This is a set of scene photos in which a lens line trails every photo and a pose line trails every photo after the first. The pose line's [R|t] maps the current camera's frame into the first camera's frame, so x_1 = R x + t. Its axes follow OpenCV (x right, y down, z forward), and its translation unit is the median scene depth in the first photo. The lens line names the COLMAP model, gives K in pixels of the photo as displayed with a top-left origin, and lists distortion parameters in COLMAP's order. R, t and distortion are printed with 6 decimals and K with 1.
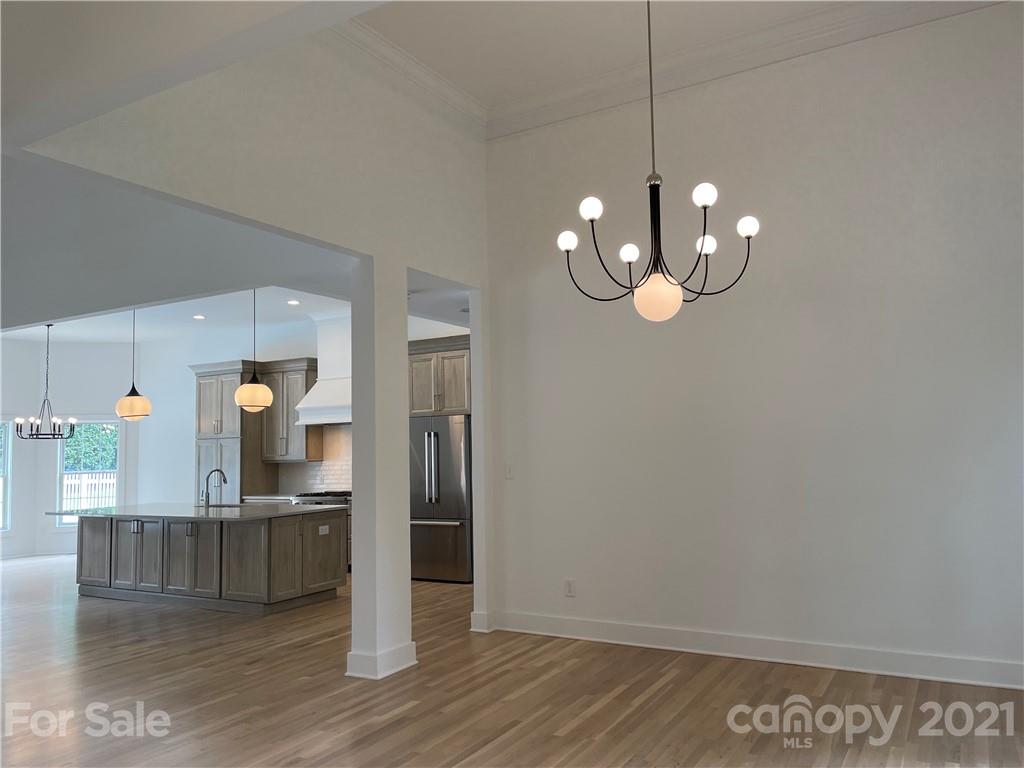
lens RADIAL K [[771.7, 0, 507.6], [0, 771.7, 386.5], [0, 0, 1]] dist [0.071626, -0.088431]
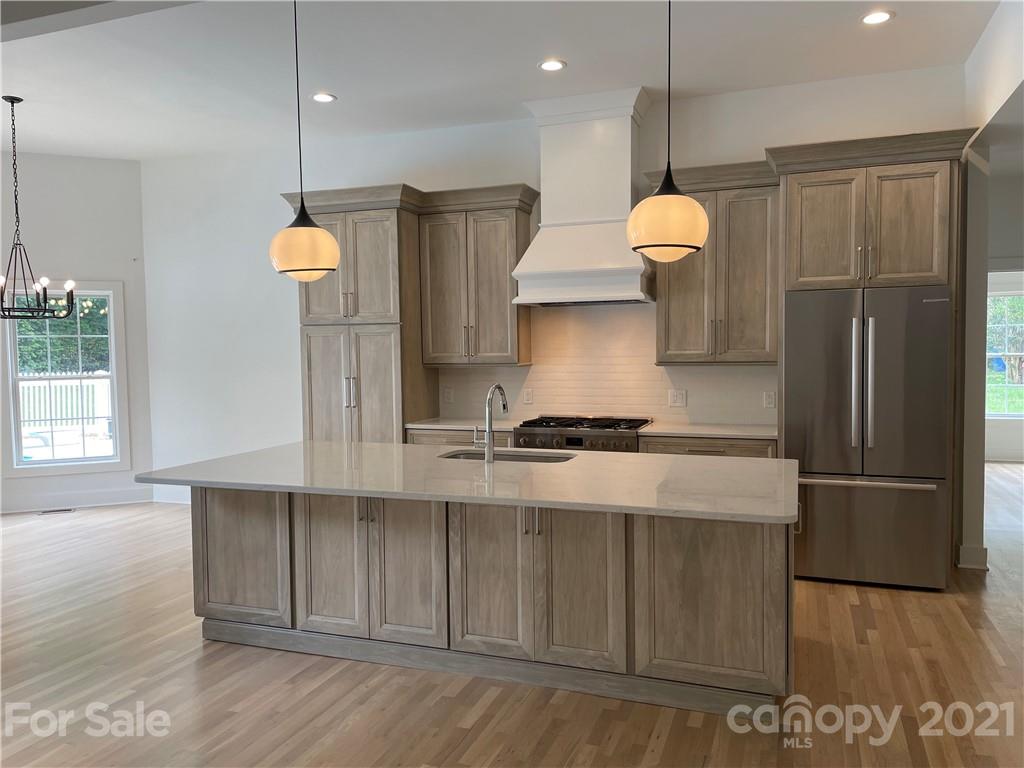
lens RADIAL K [[771.7, 0, 515.3], [0, 771.7, 391.8], [0, 0, 1]] dist [0.071626, -0.088431]
pose [[0.983804, 0.001314, 0.179241, -0.365246], [-0.025944, 0.990487, 0.135140, 0.036518], [-0.177359, -0.137602, 0.974479, 0.423461]]
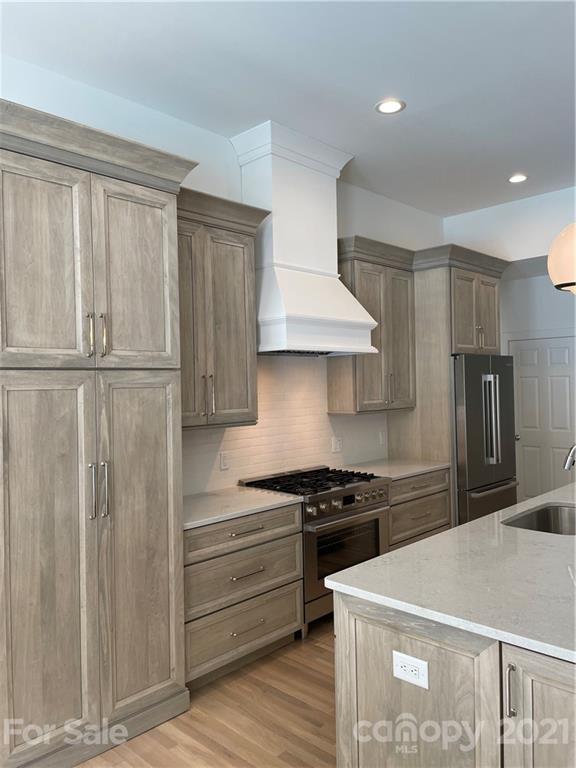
lens RADIAL K [[578.8, 0, 288.5], [0, 578.8, 384.9], [0, 0, 1]] dist [0.071626, -0.088431]
pose [[0.237692, 0.019858, 0.971138, -0.608653], [-0.052787, 0.998578, -0.007499, 0.073373], [-0.969905, -0.049481, 0.238402, 0.889992]]
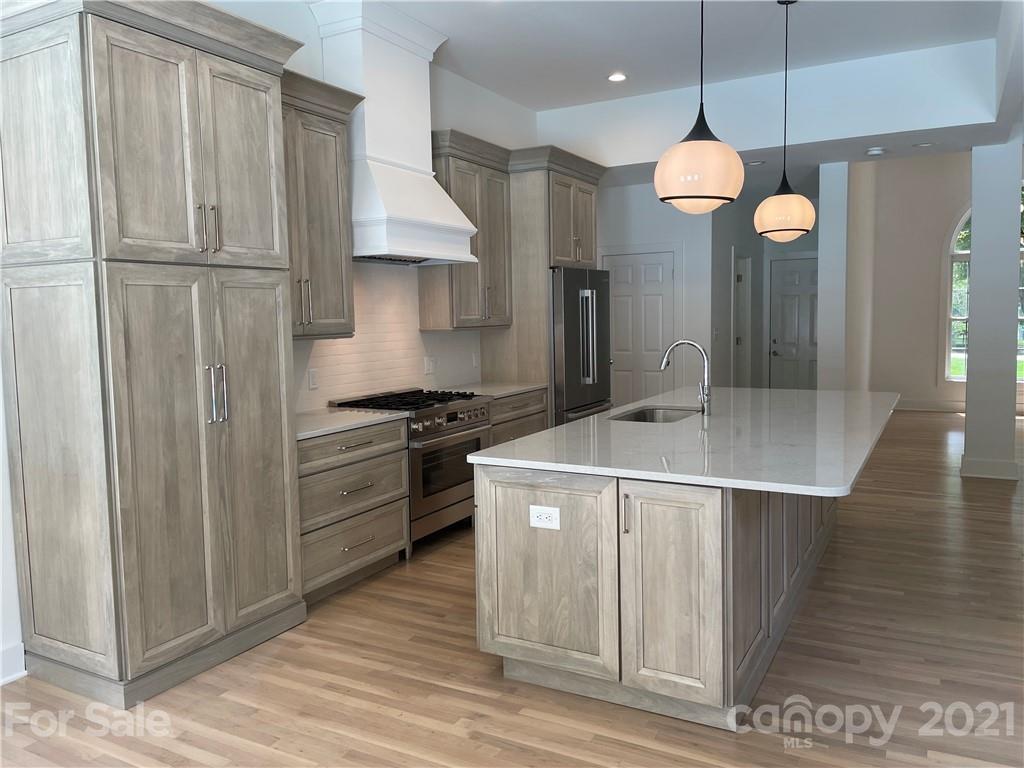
lens RADIAL K [[771.7, 0, 518.0], [0, 771.7, 378.4], [0, 0, 1]] dist [0.071626, -0.088431]
pose [[-0.028150, -0.058208, 0.997907, -0.705018], [-0.050999, 0.997087, 0.056722, 0.090200], [-0.998302, -0.049296, -0.031037, 0.913533]]
